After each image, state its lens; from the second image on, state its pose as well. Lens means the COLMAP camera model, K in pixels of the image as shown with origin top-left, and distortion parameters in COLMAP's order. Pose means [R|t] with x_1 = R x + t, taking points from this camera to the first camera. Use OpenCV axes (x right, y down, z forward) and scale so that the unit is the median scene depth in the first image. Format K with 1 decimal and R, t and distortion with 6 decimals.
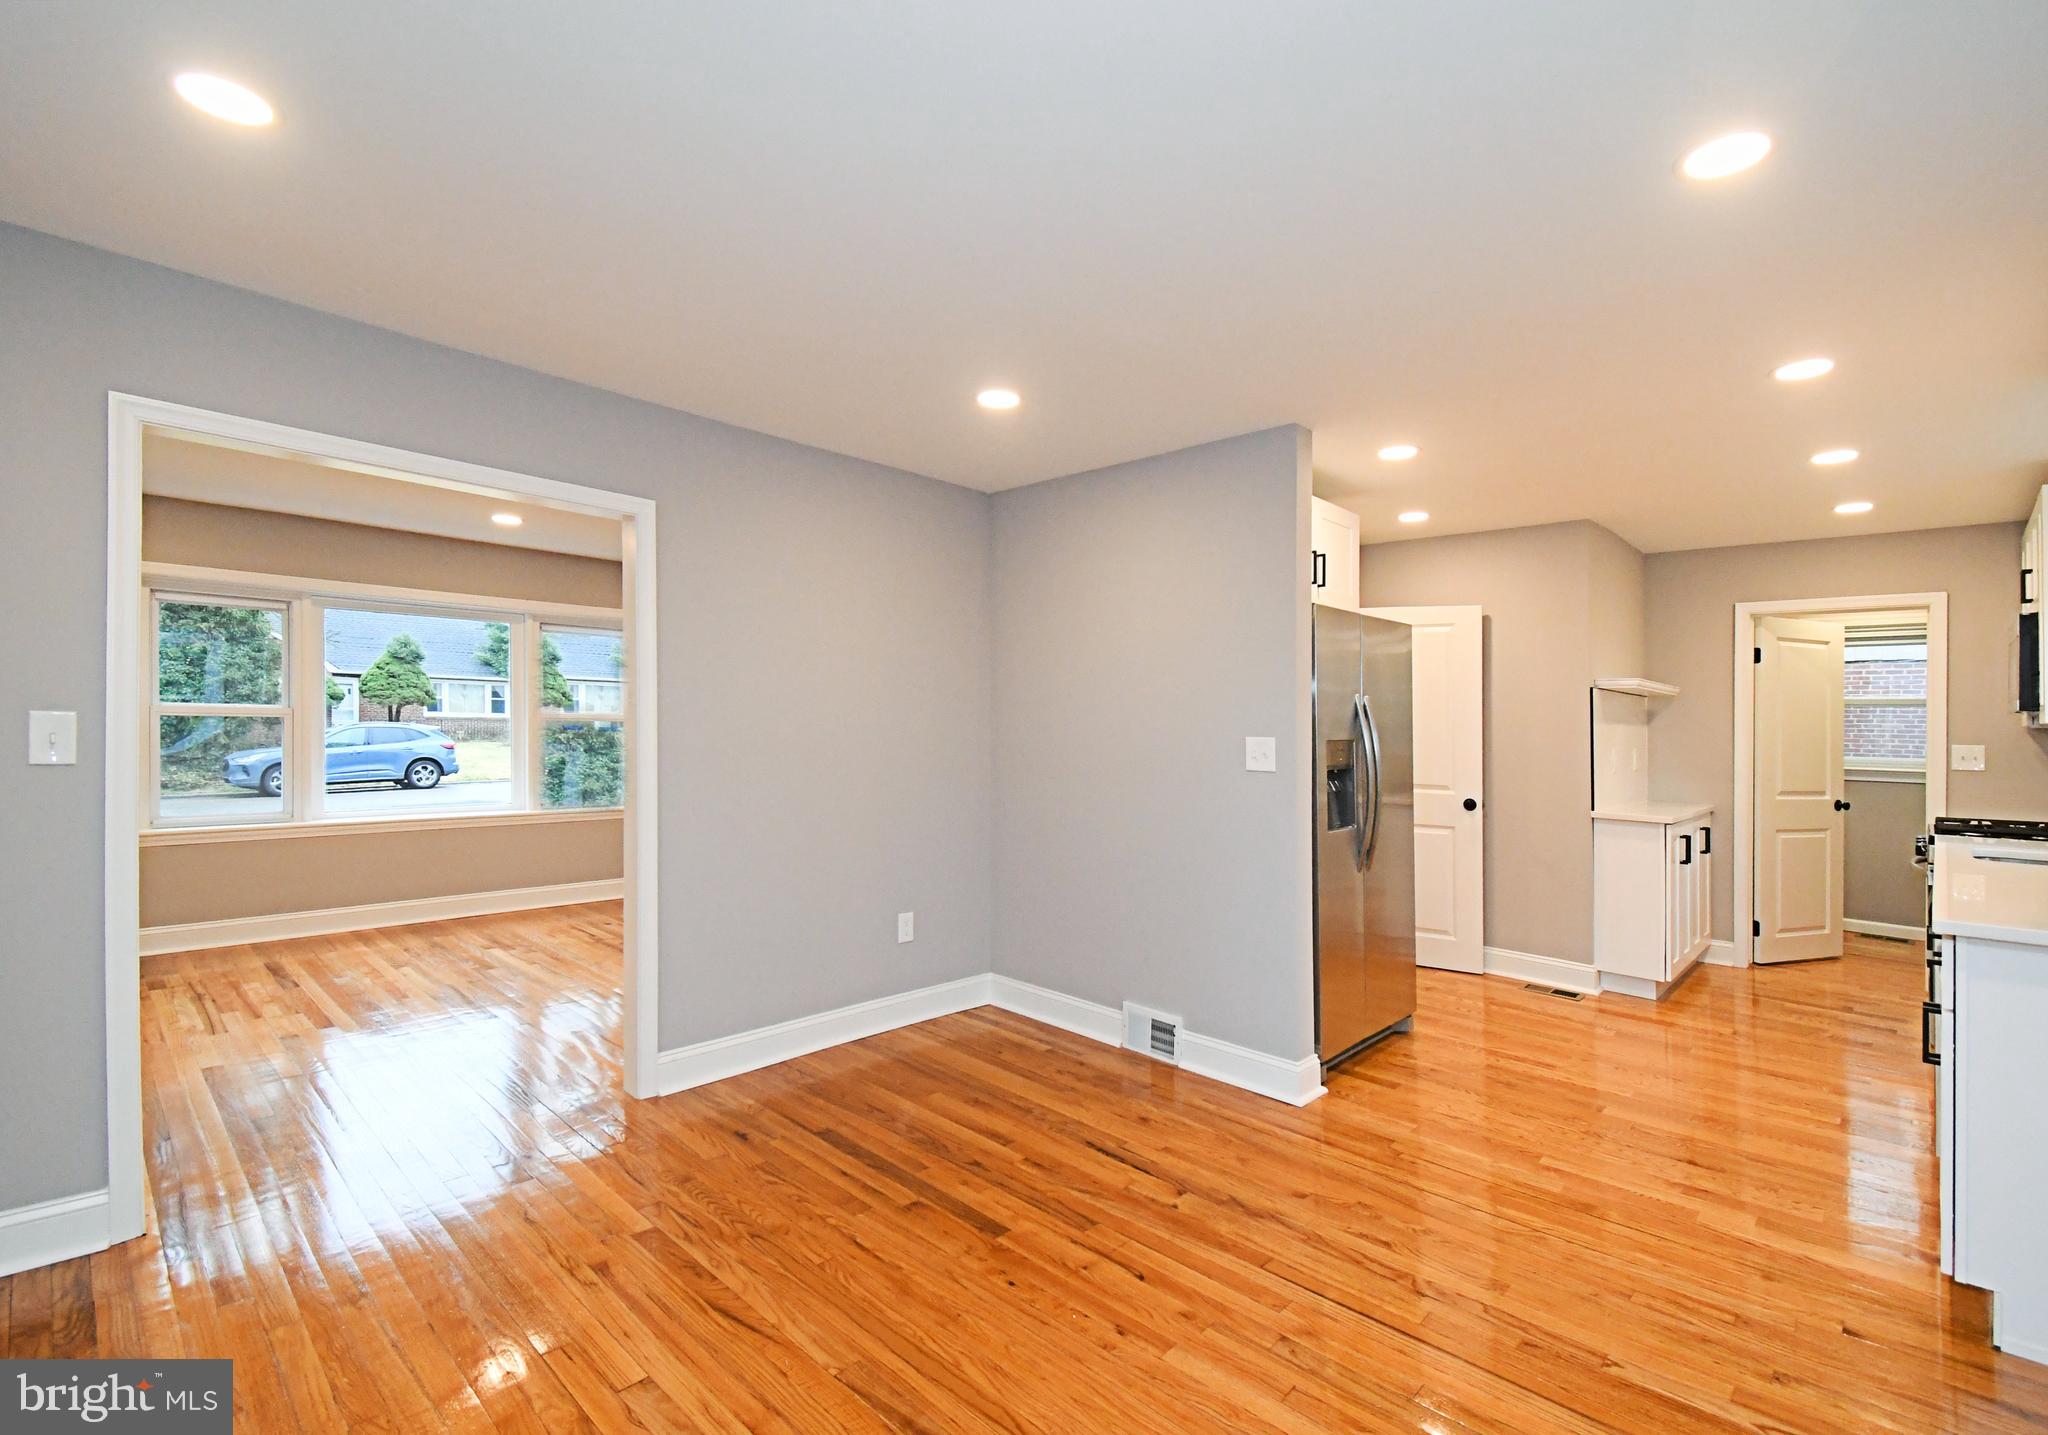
lens RADIAL K [[917.4, 0, 1105.0], [0, 917.4, 671.0], [0, 0, 1]] dist [-0.011408, -0.006111]
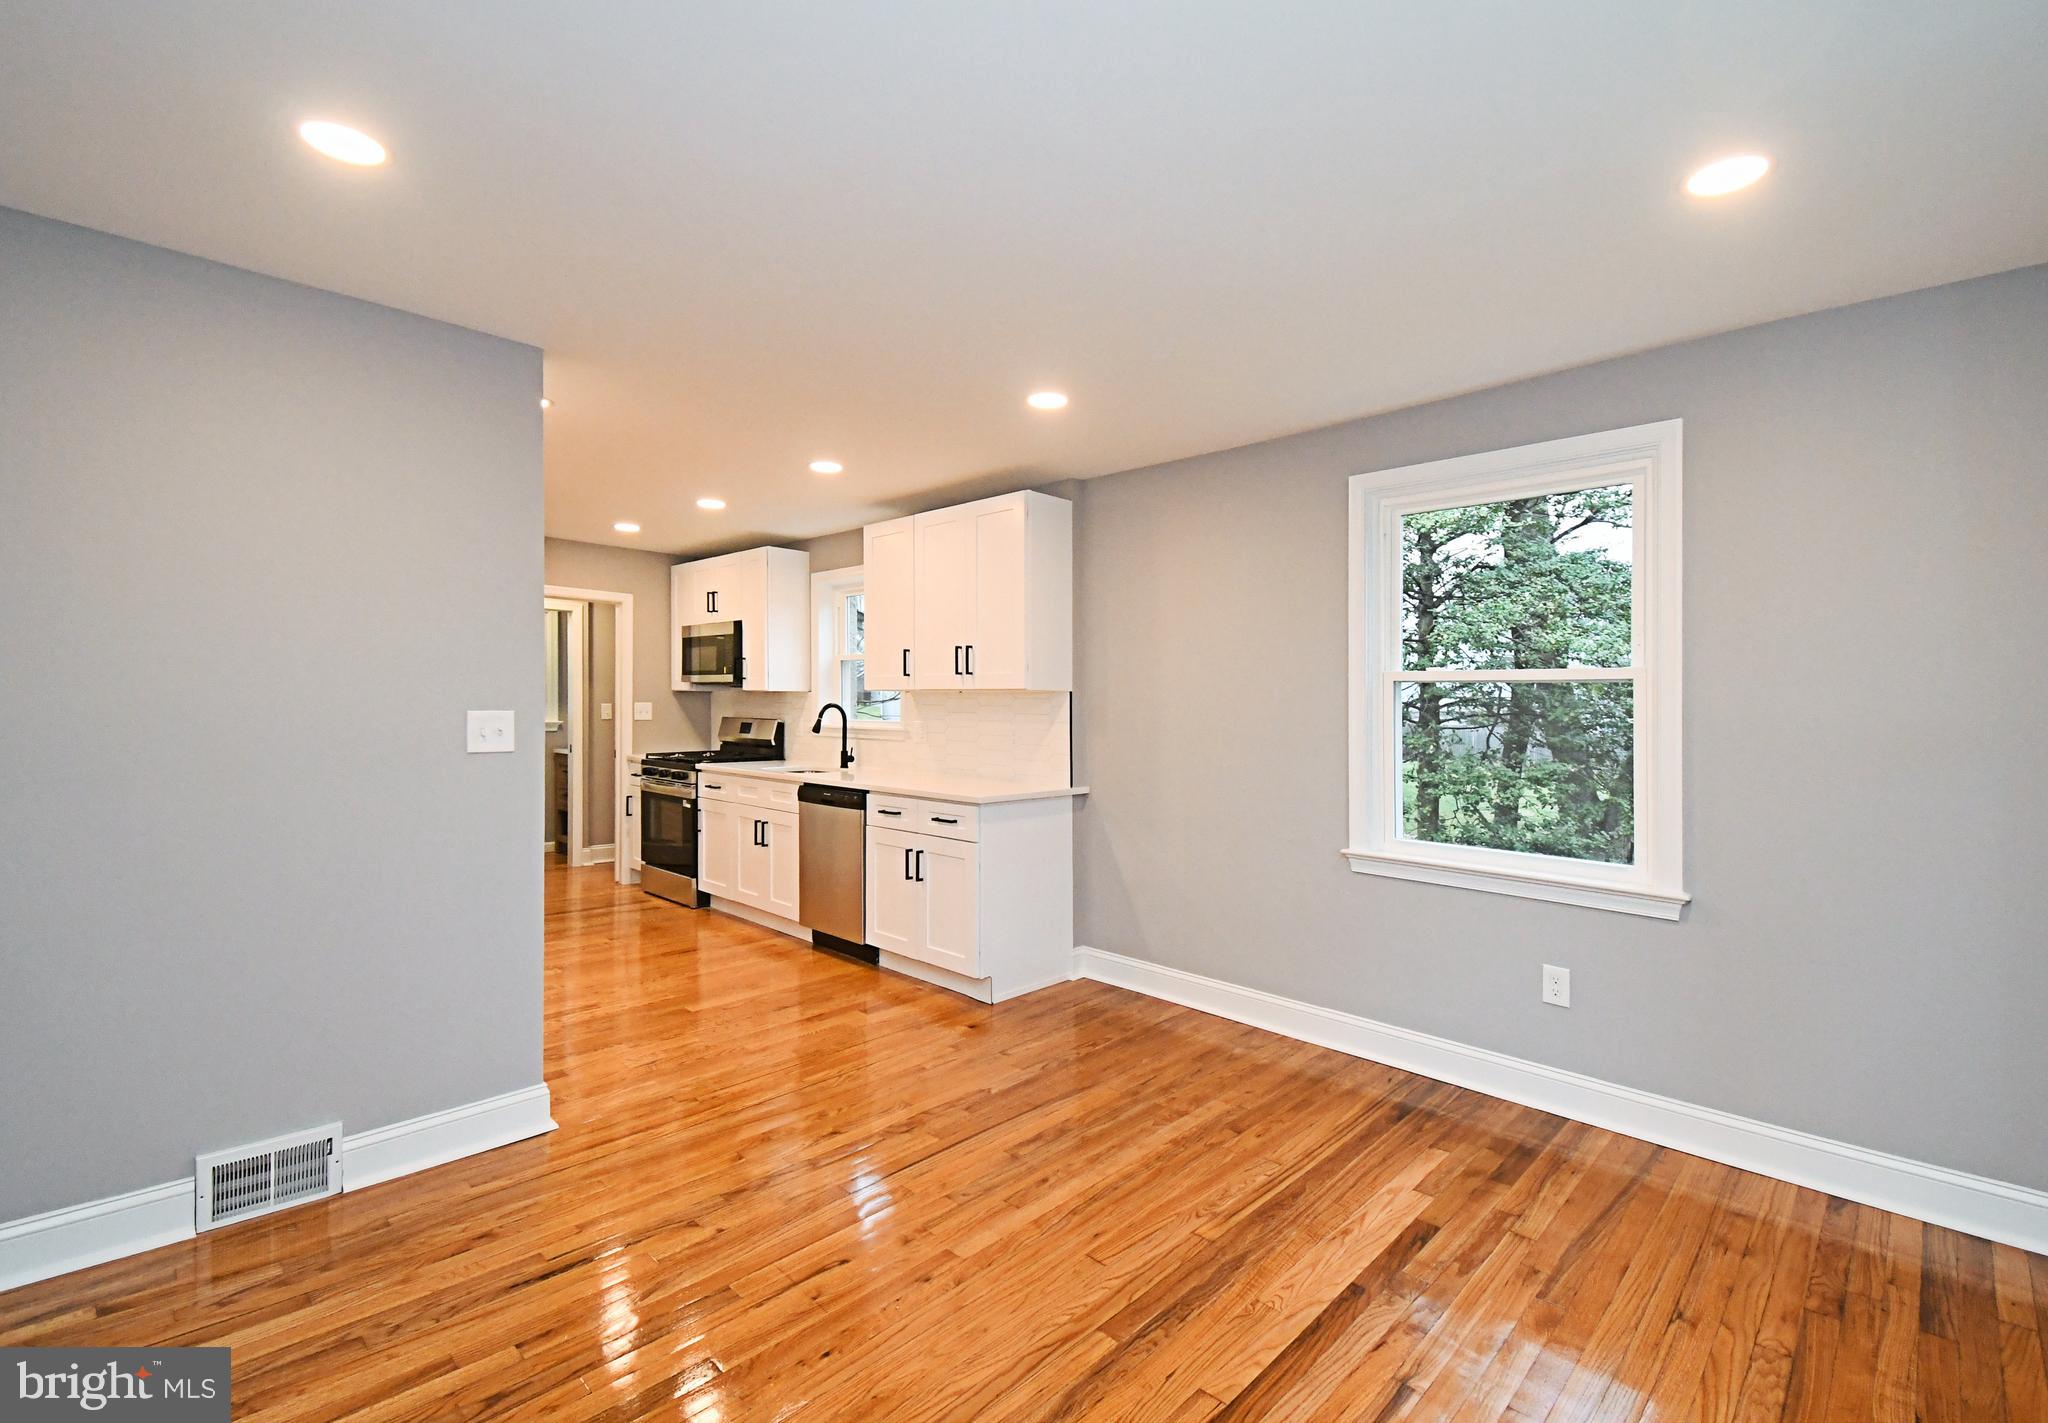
lens RADIAL K [[884.7, 0, 976.7], [0, 884.7, 729.1], [0, 0, 1]] dist [-0.014371, -0.001059]
pose [[0.082029, -0.054101, 0.995160, -0.370616], [-0.066931, 0.995972, 0.059662, 0.003869], [-0.994380, -0.071501, 0.078077, 0.342591]]
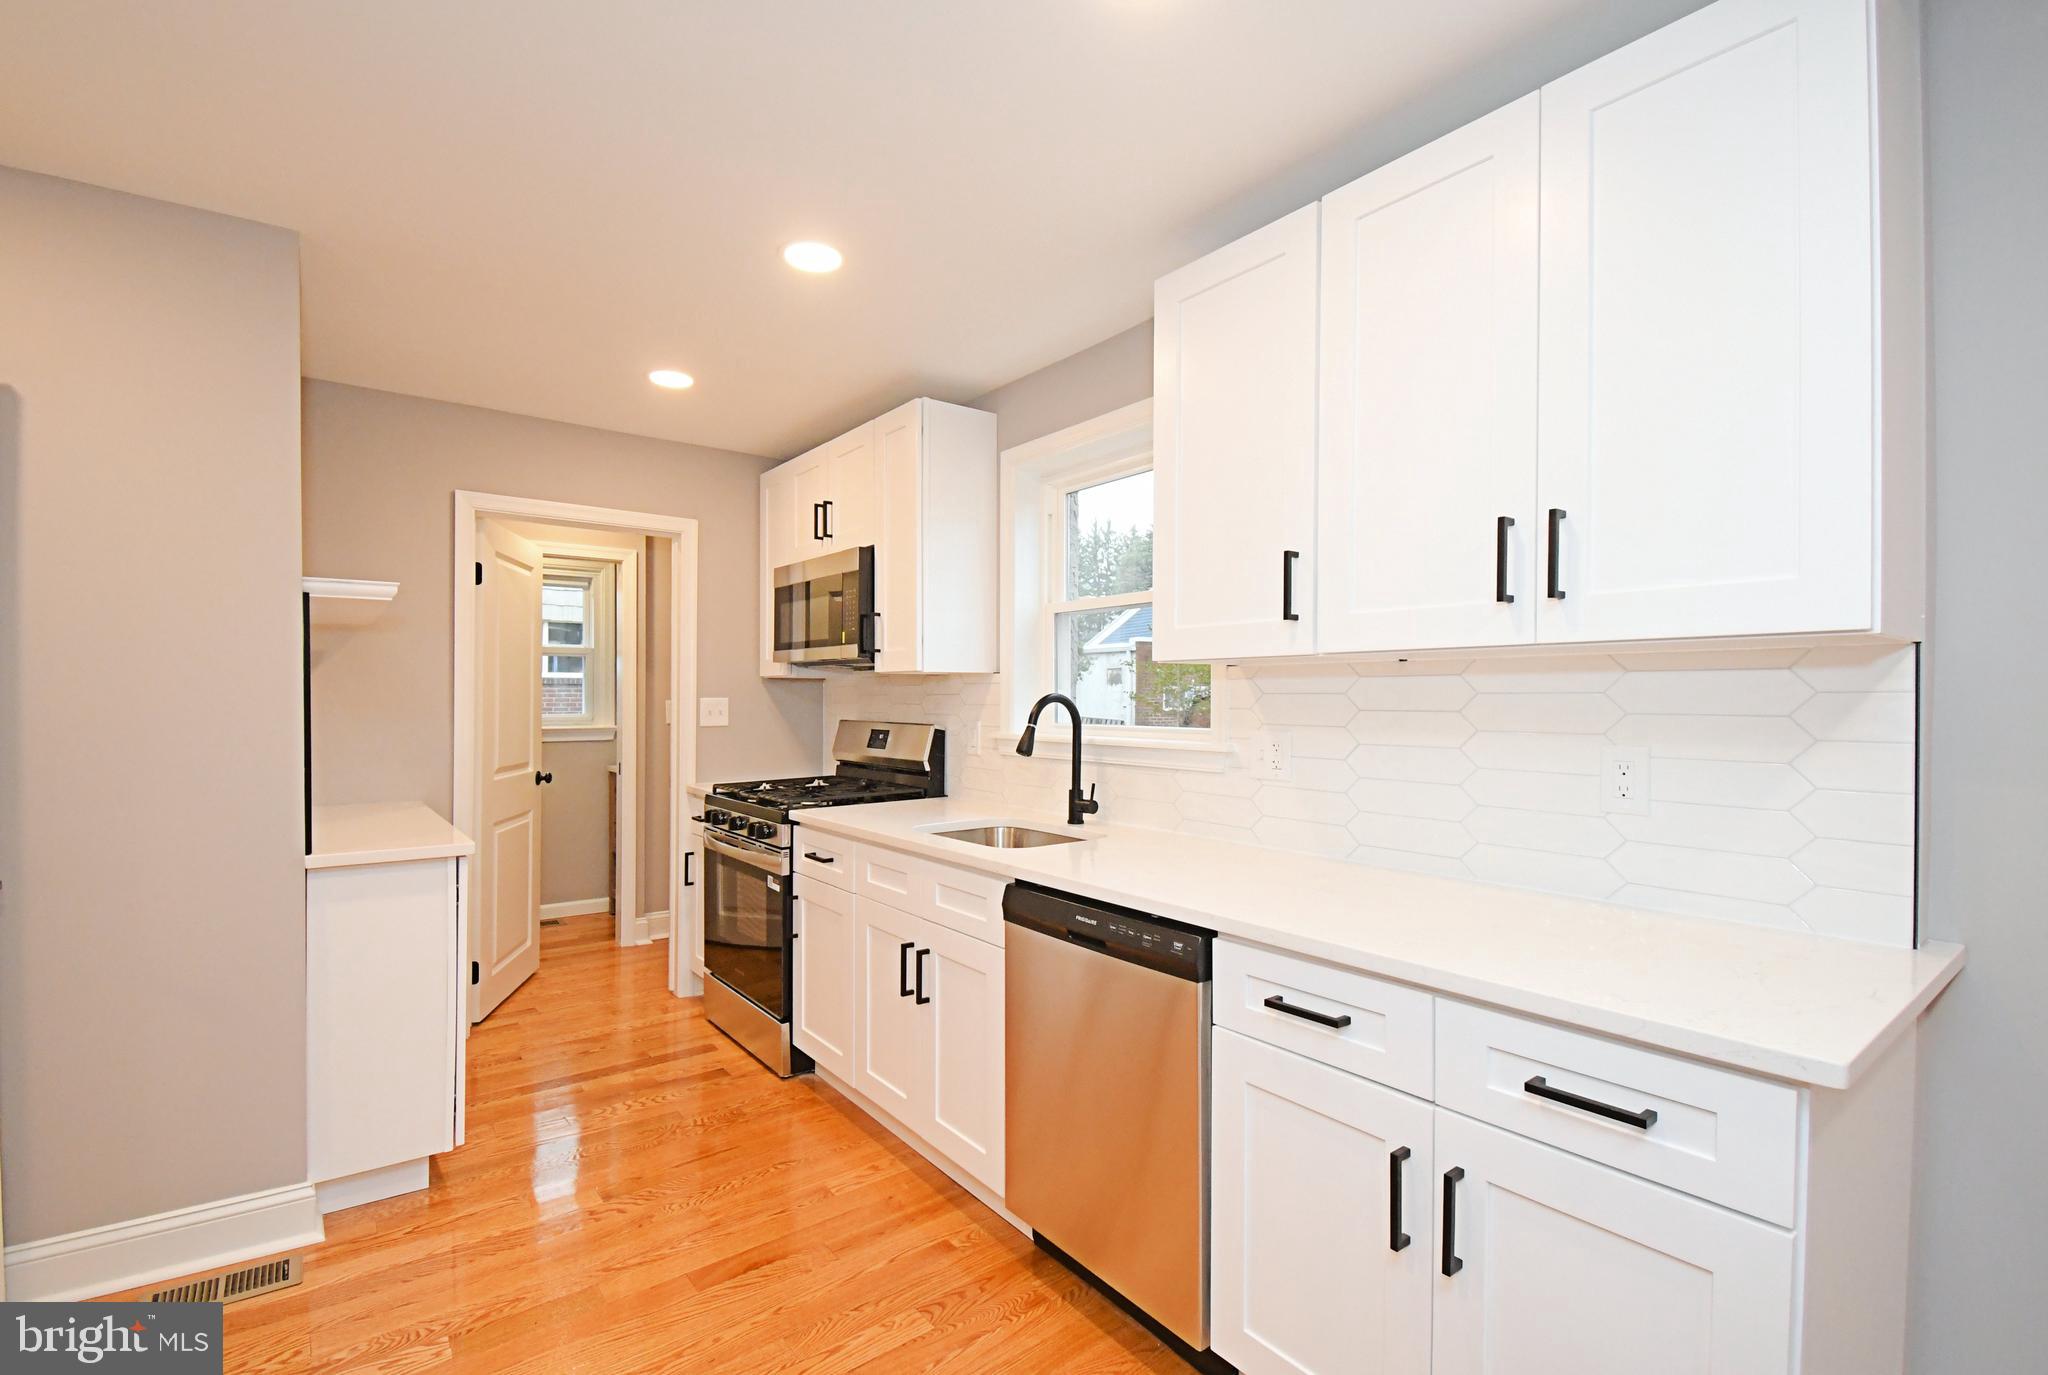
lens RADIAL K [[904.8, 0, 985.6], [0, 904.8, 697.8], [0, 0, 1]] dist [0.009753, -0.007224]
pose [[0.210284, -0.023989, 0.977346, 0.146234], [-0.056207, 0.997749, 0.036583, 0.032987], [-0.976023, -0.062626, 0.208462, 0.529500]]
